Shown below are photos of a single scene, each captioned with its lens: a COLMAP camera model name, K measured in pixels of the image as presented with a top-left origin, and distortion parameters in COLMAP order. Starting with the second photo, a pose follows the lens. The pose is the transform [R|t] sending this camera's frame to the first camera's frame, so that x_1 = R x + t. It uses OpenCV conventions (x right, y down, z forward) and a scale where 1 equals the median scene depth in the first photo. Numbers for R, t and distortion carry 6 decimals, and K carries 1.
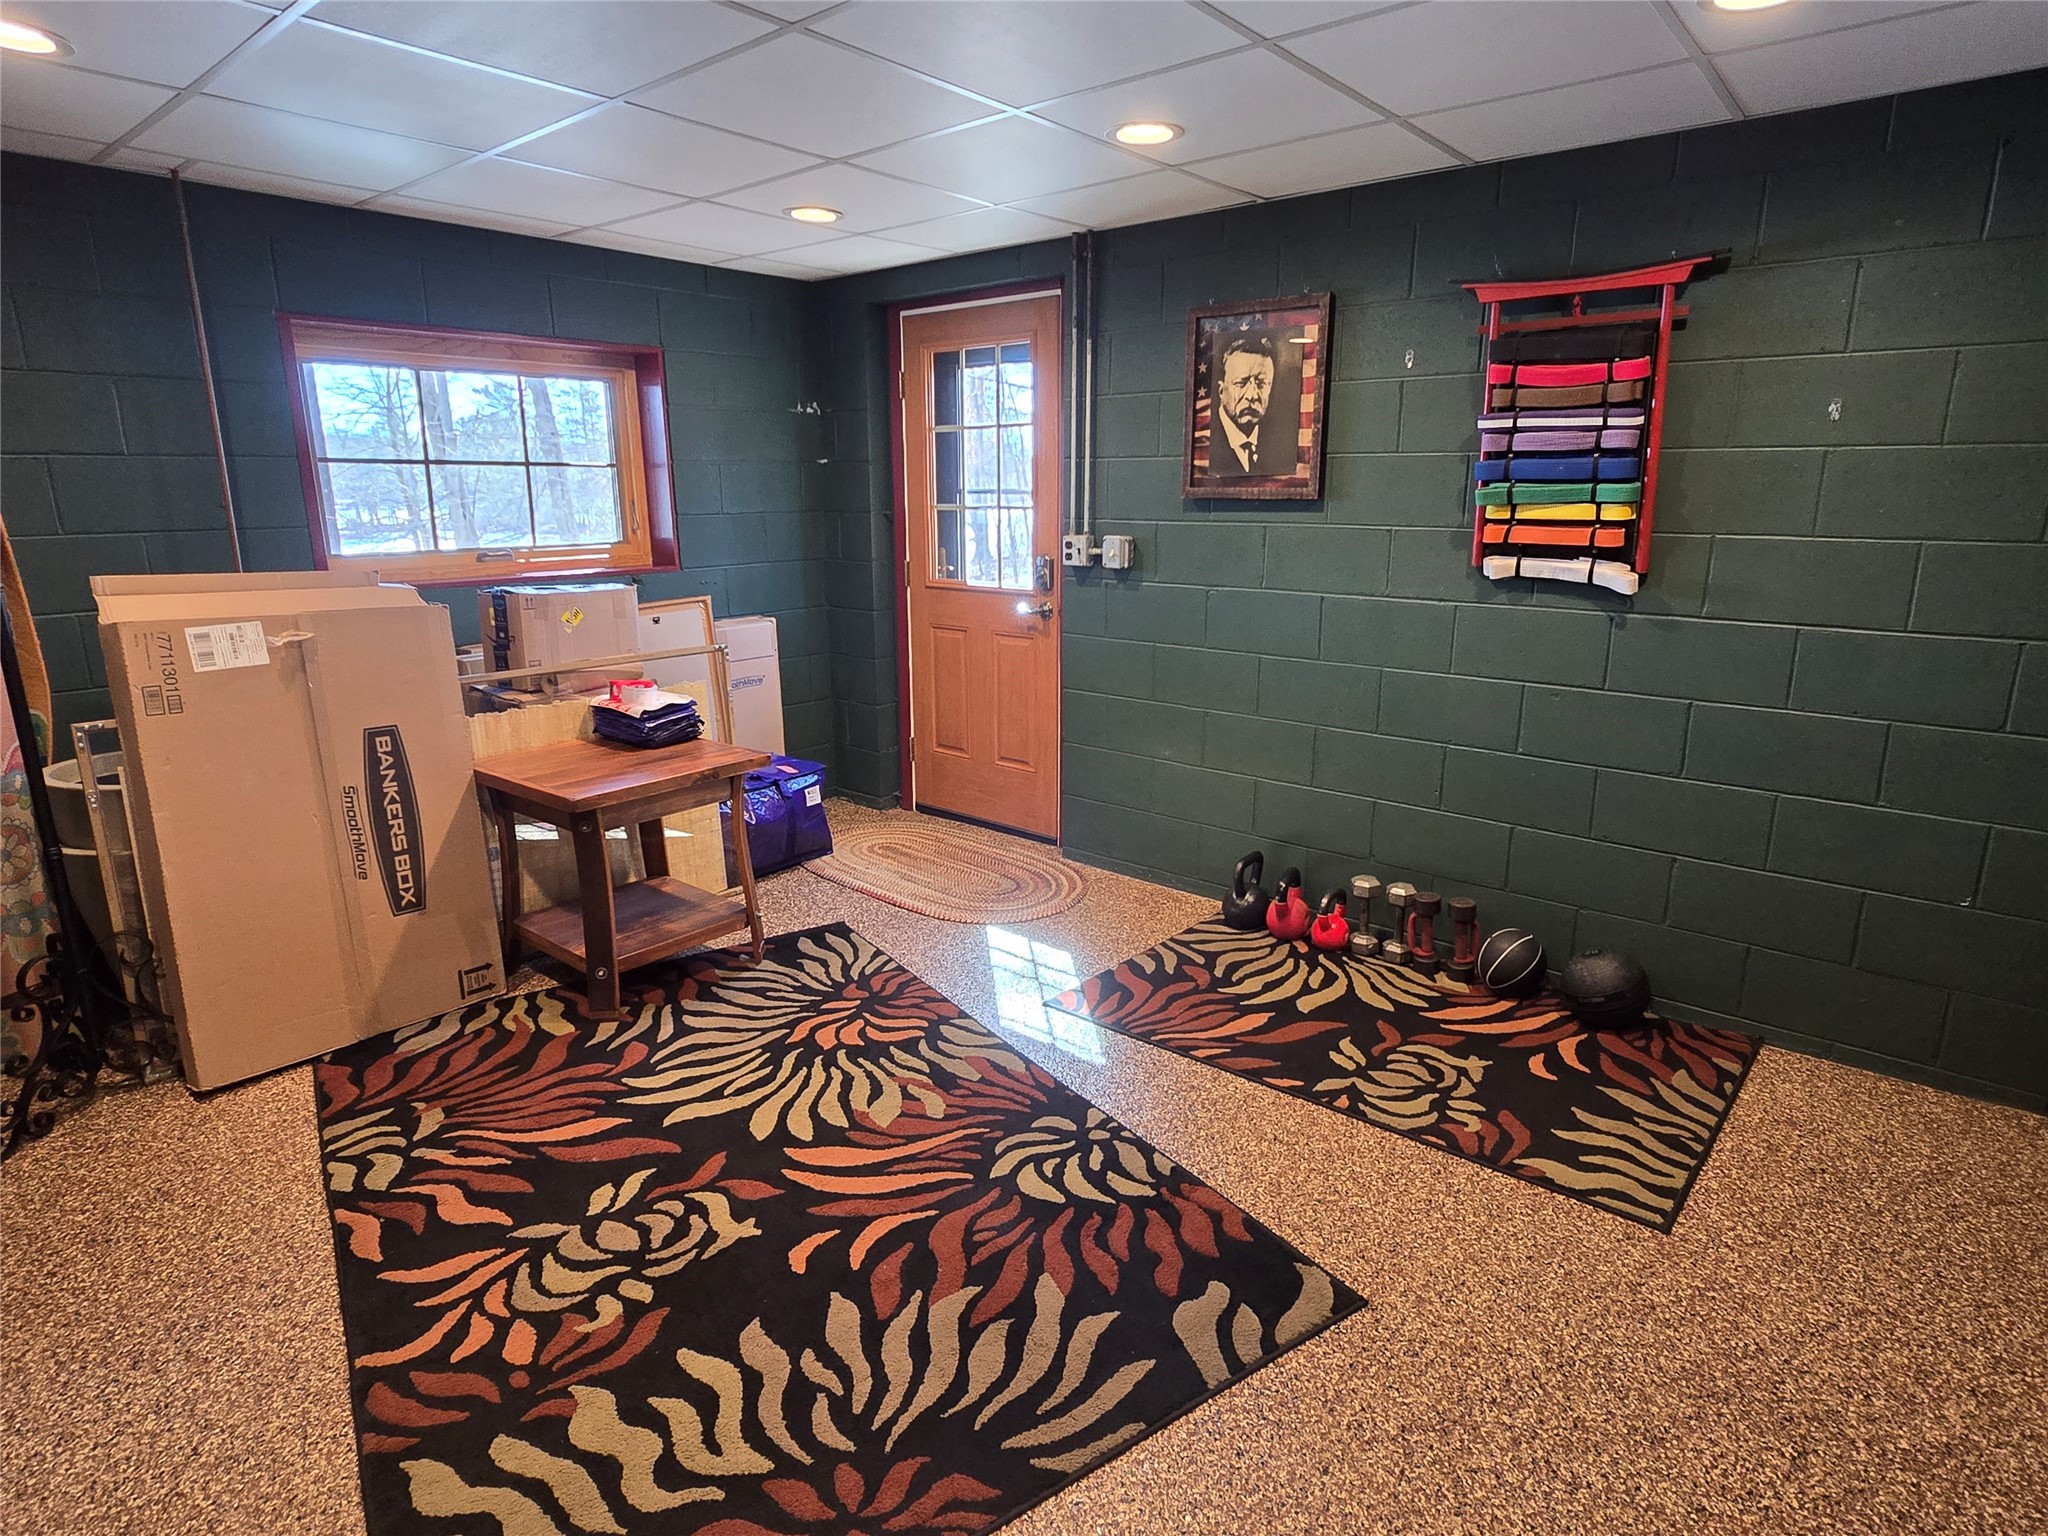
lens RADIAL K [[1113.1, 0, 1024.1], [0, 1113.1, 761.1], [0, 0, 1]] dist [-0.001877, -0.003847]
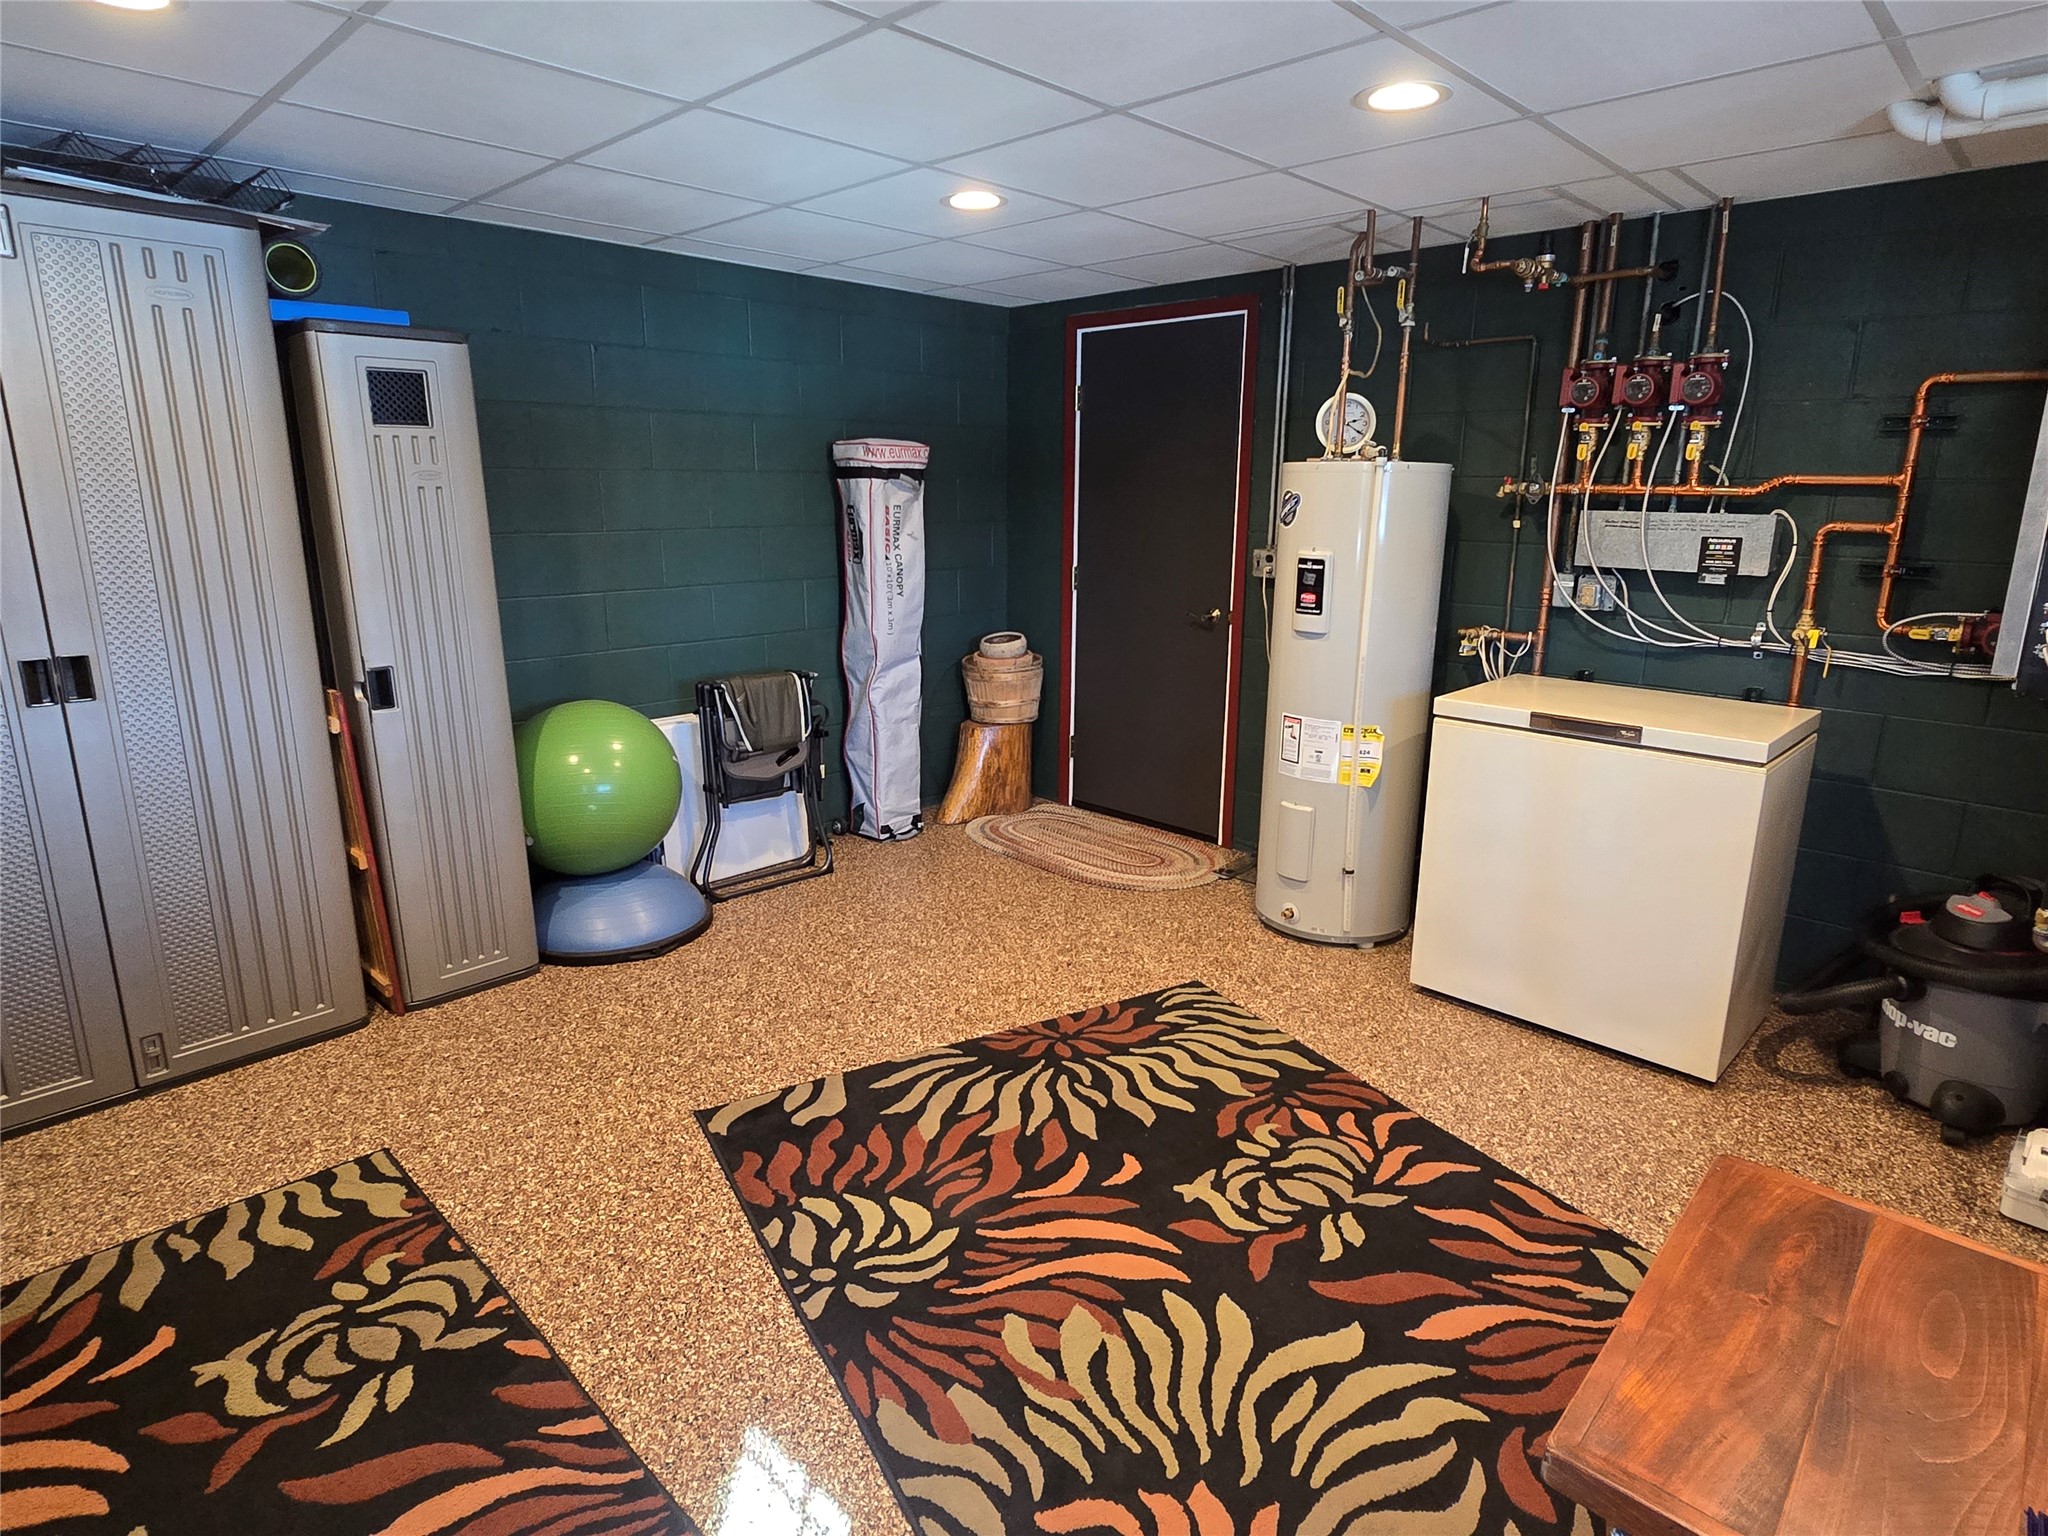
lens RADIAL K [[1113.1, 0, 1026.8], [0, 1113.1, 762.0], [0, 0, 1]] dist [-0.001877, -0.003847]
pose [[-0.997630, -0.020032, 0.065822, -0.148686], [0.013313, 0.882399, 0.470314, -0.445653], [-0.067502, 0.470076, -0.880041, 1.699038]]
